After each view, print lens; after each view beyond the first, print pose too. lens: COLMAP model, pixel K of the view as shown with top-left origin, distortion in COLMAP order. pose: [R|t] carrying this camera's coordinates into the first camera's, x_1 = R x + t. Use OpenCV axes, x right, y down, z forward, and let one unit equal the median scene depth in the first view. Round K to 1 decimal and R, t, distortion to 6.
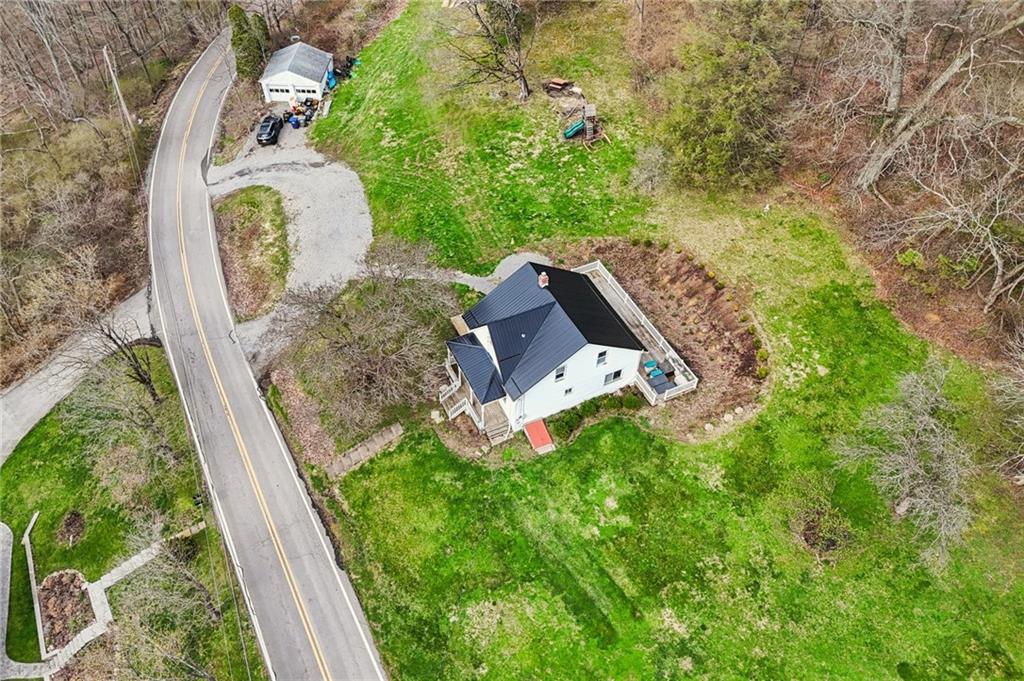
lens RADIAL K [[761.6, 0, 509.7], [0, 761.6, 324.4], [0, 0, 1]] dist [0.072143, -0.083527]
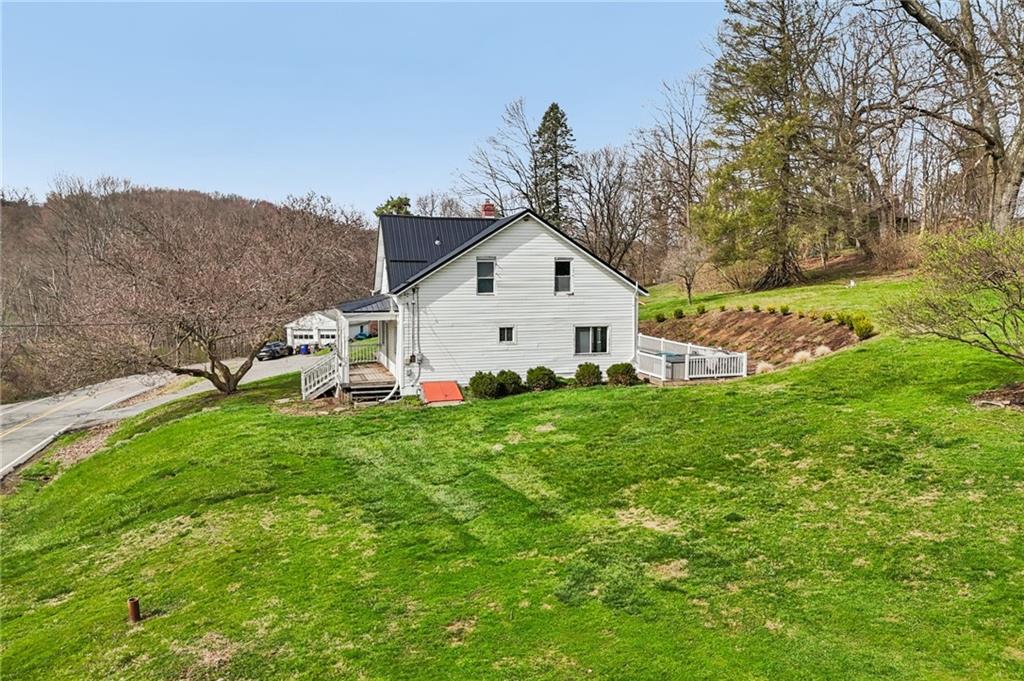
lens RADIAL K [[761.6, 0, 509.7], [0, 761.6, 324.4], [0, 0, 1]] dist [0.072143, -0.083527]
pose [[0.984903, -0.011343, -0.172735, 0.169953], [-0.109505, 0.731998, -0.672449, 0.442936], [0.134069, 0.681212, 0.719705, 0.551342]]
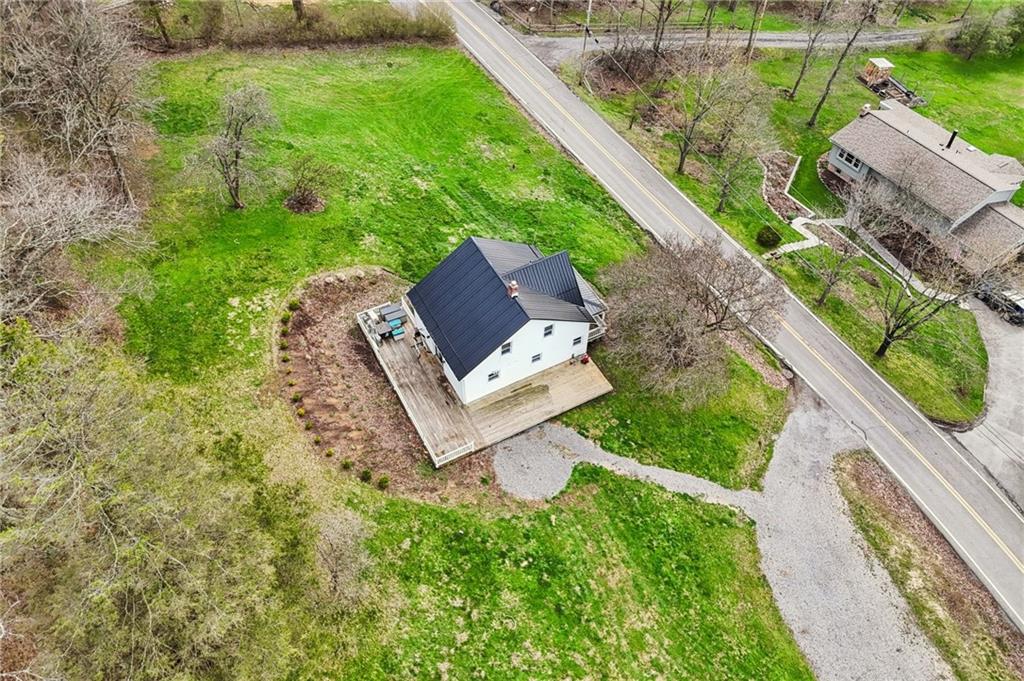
lens RADIAL K [[761.6, 0, 509.7], [0, 761.6, 324.4], [0, 0, 1]] dist [0.072143, -0.083527]
pose [[-0.998602, 0.012194, -0.051424, 0.092636], [-0.052411, -0.103452, 0.993253, -0.936606], [0.006792, 0.994560, 0.103946, 0.894737]]
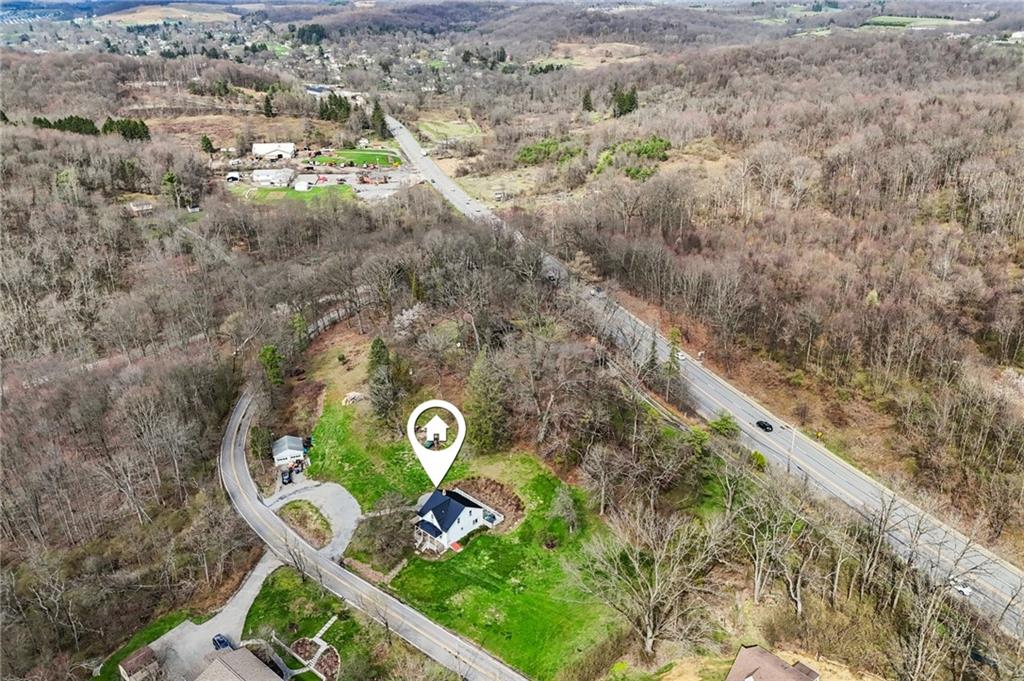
lens RADIAL K [[761.6, 0, 509.7], [0, 761.6, 324.4], [0, 0, 1]] dist [0.072143, -0.083527]
pose [[0.933538, -0.159043, 0.321266, -0.527020], [0.276053, 0.890679, -0.361227, 0.465692], [-0.228694, 0.425906, 0.875387, -1.780100]]
